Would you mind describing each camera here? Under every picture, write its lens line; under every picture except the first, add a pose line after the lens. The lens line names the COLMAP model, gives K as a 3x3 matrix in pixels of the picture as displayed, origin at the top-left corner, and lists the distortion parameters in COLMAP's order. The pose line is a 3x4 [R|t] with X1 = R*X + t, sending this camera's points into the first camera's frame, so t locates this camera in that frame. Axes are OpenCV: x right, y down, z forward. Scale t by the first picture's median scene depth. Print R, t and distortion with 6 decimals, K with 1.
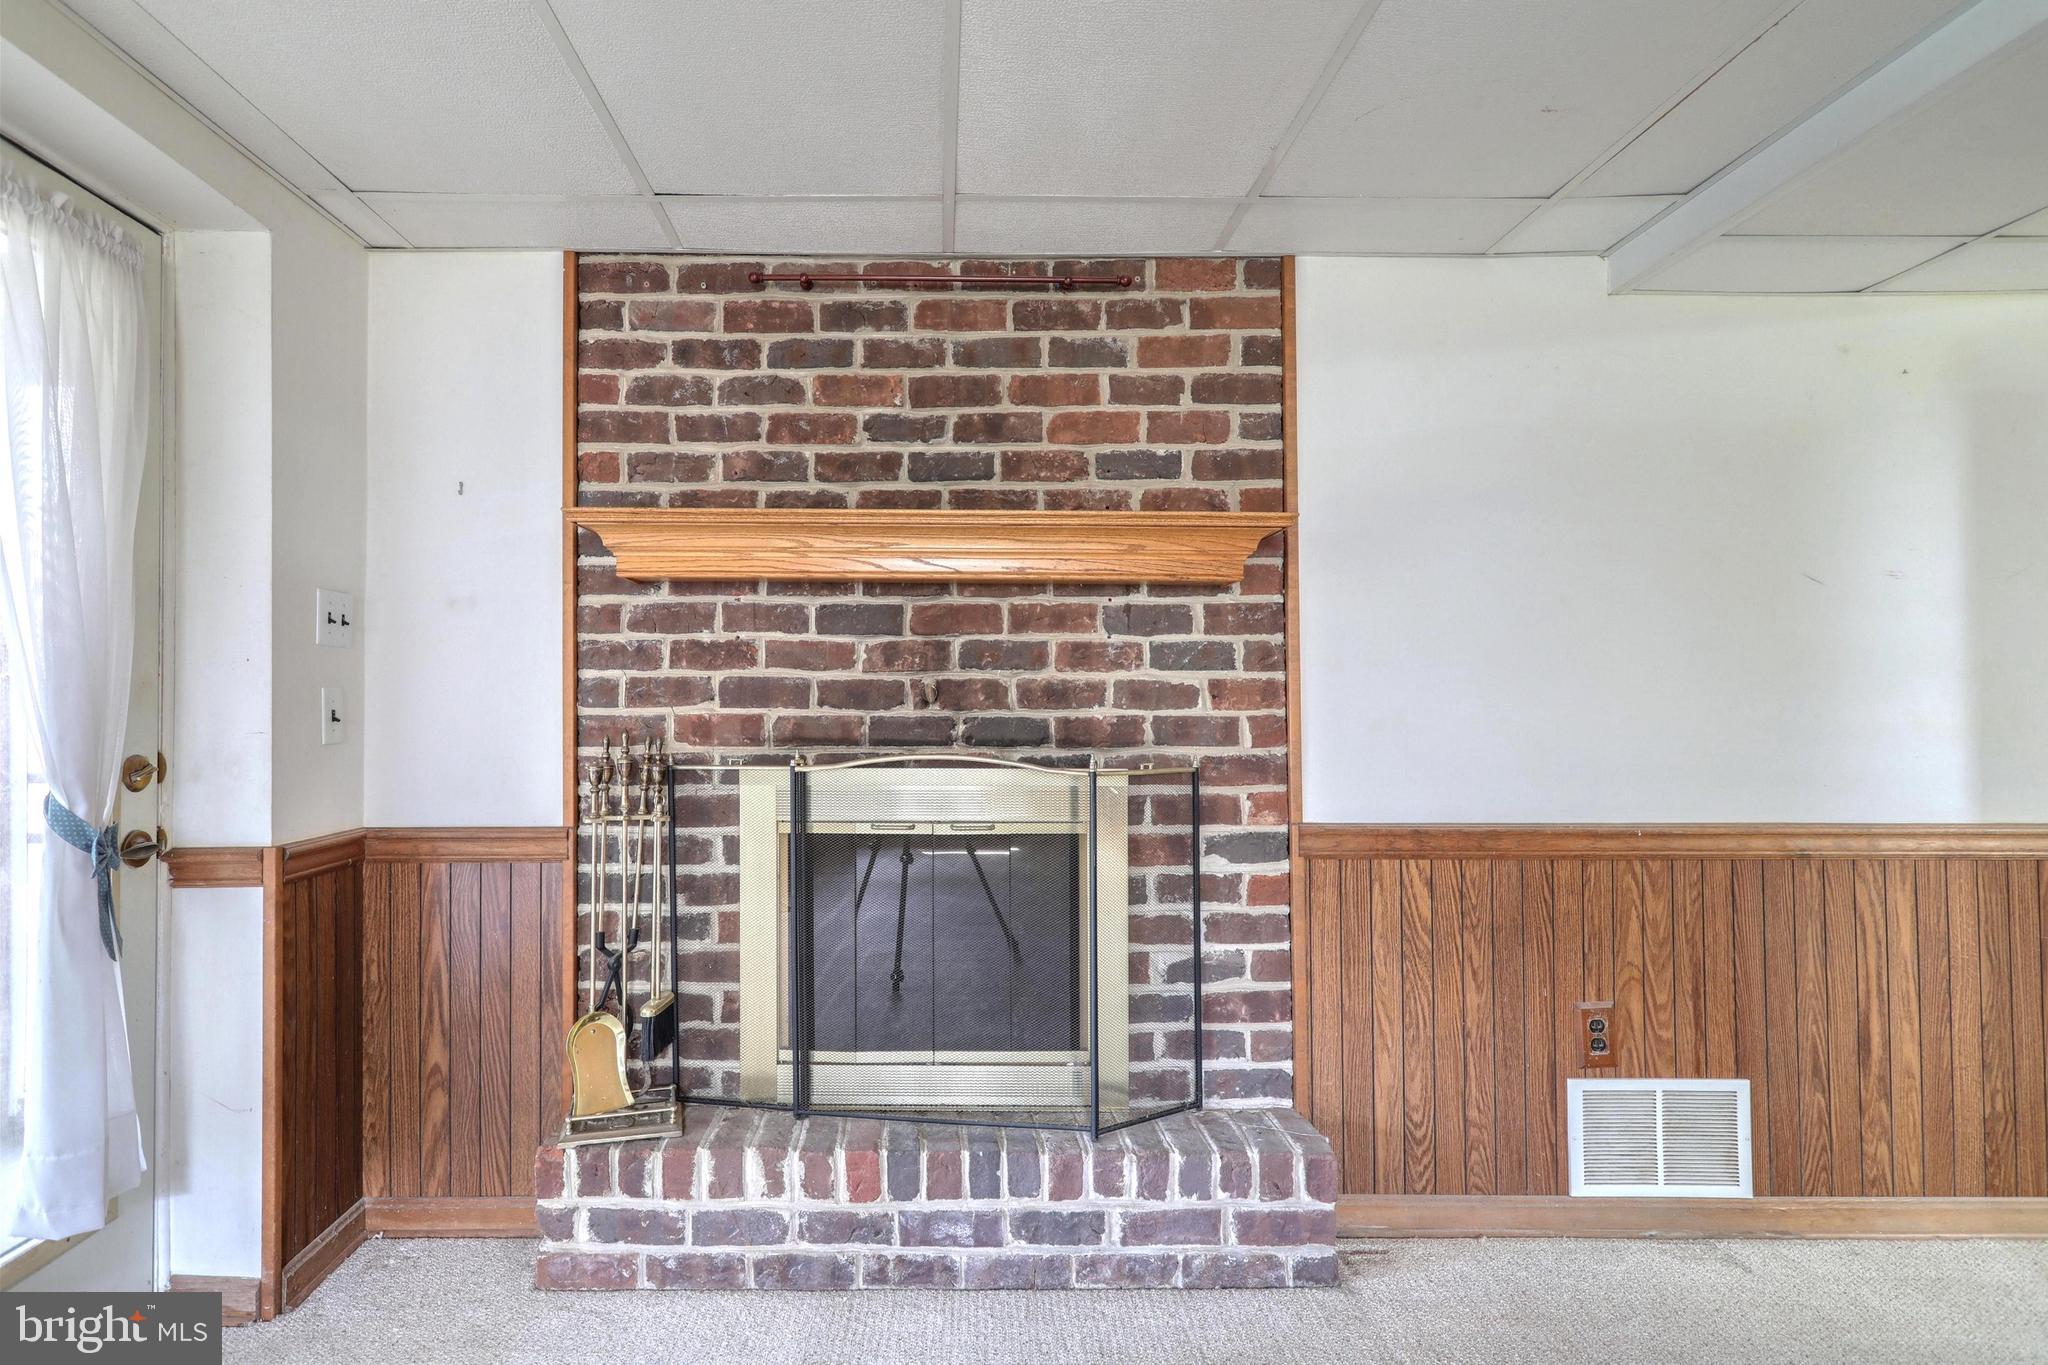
lens RADIAL K [[989.2, 0, 899.0], [0, 989.2, 691.3], [0, 0, 1]] dist [-0.000781, 0.002331]
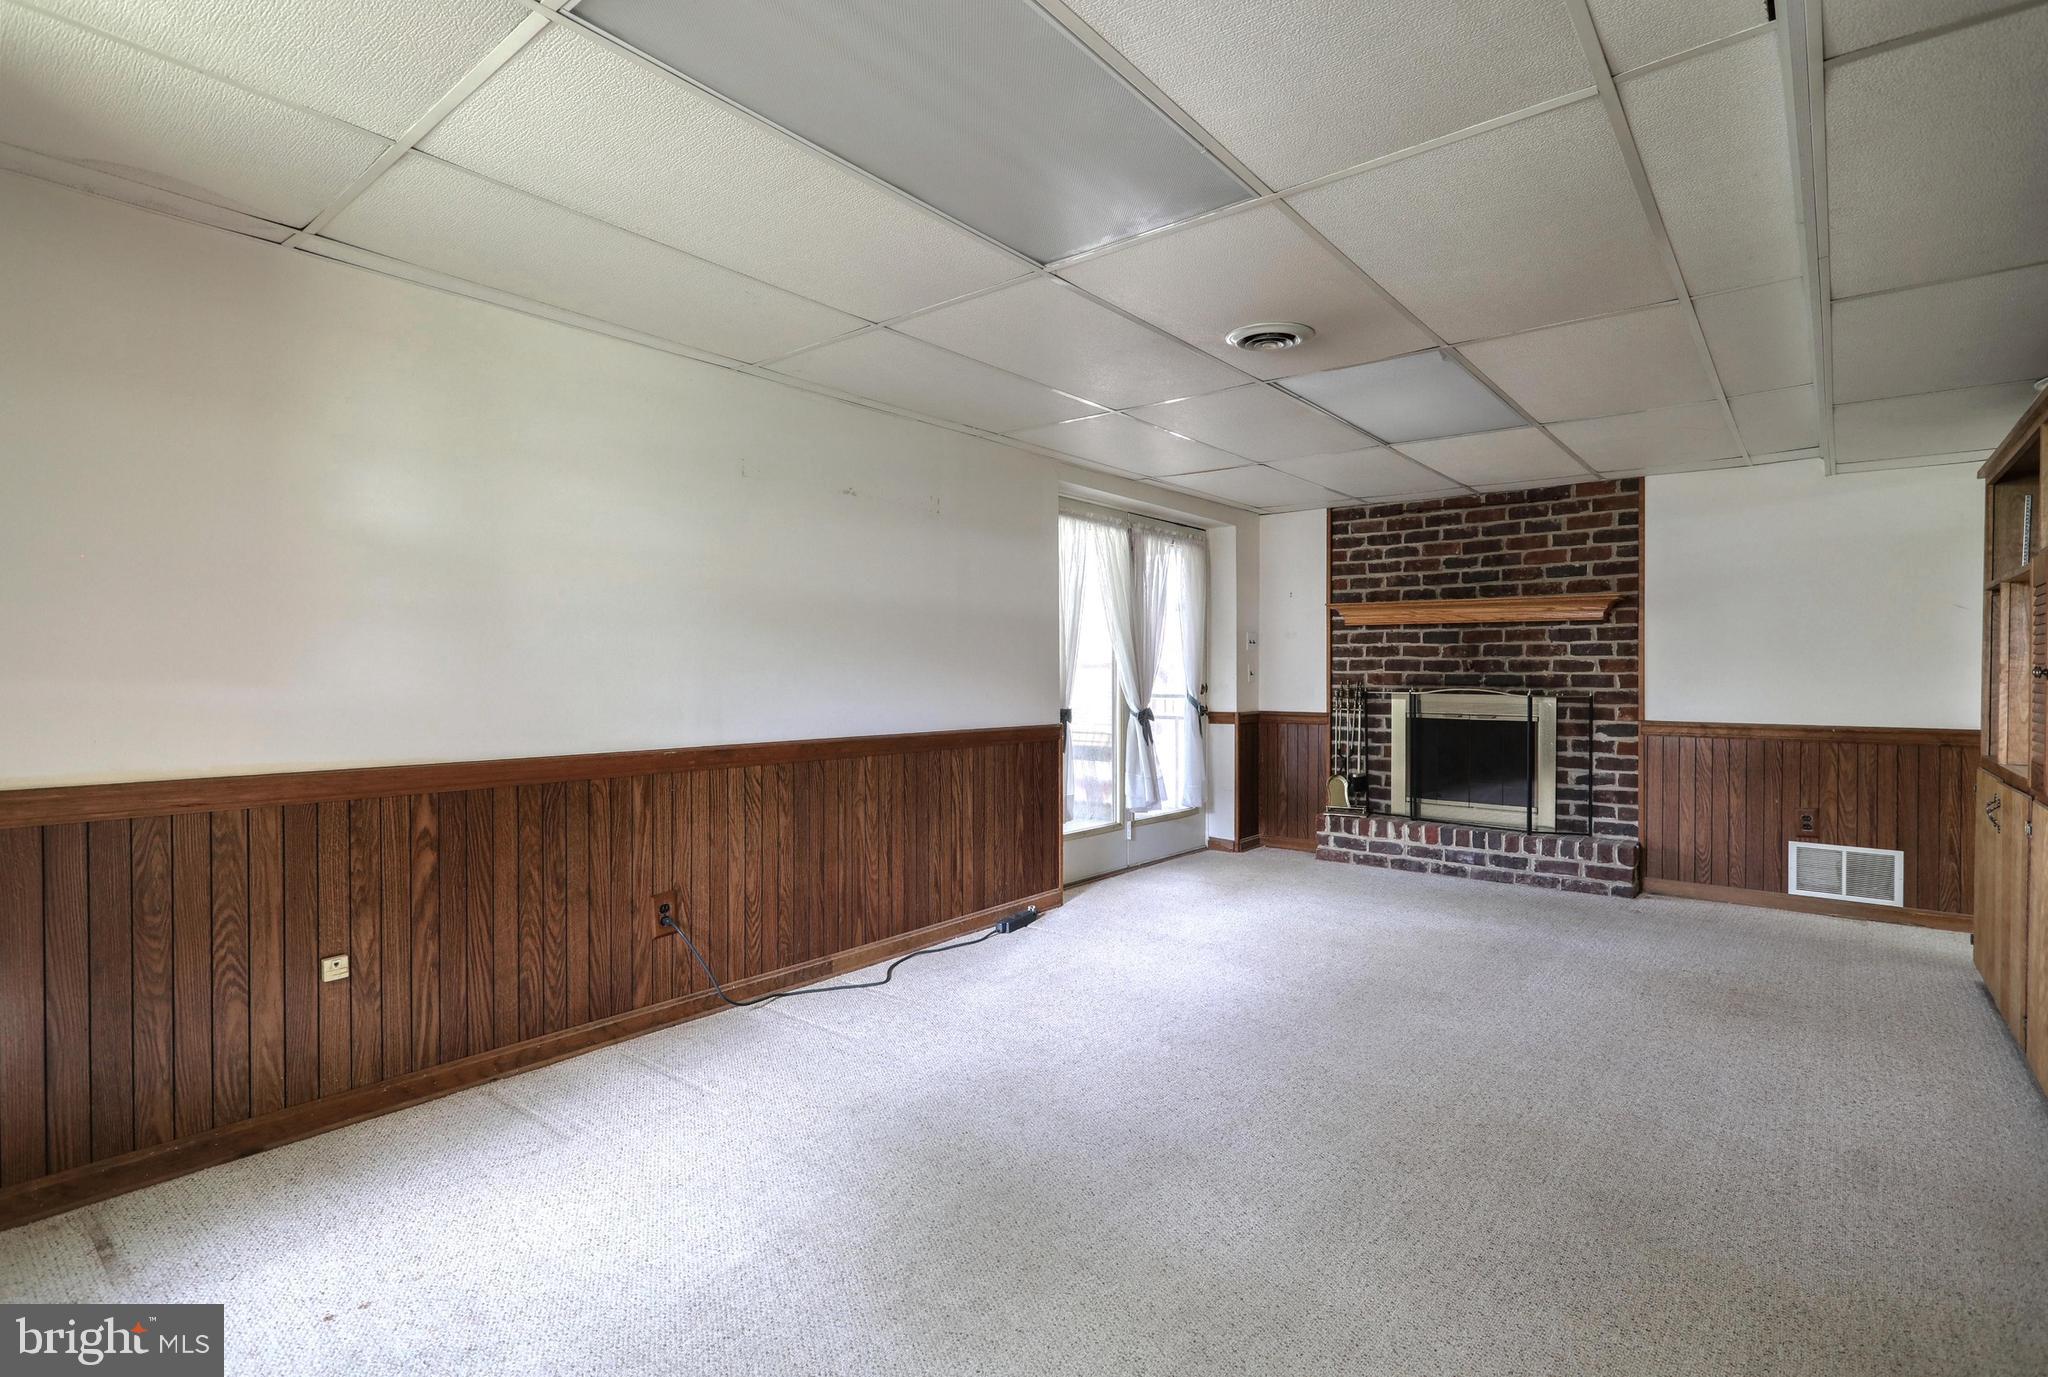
lens RADIAL K [[989.2, 0, 945.7], [0, 989.2, 686.5], [0, 0, 1]] dist [-0.000781, 0.002331]
pose [[0.755402, 0.011451, -0.655161, 0.693539], [0.008021, 0.999611, 0.026719, -0.023409], [0.655212, -0.025439, 0.755016, -1.855017]]
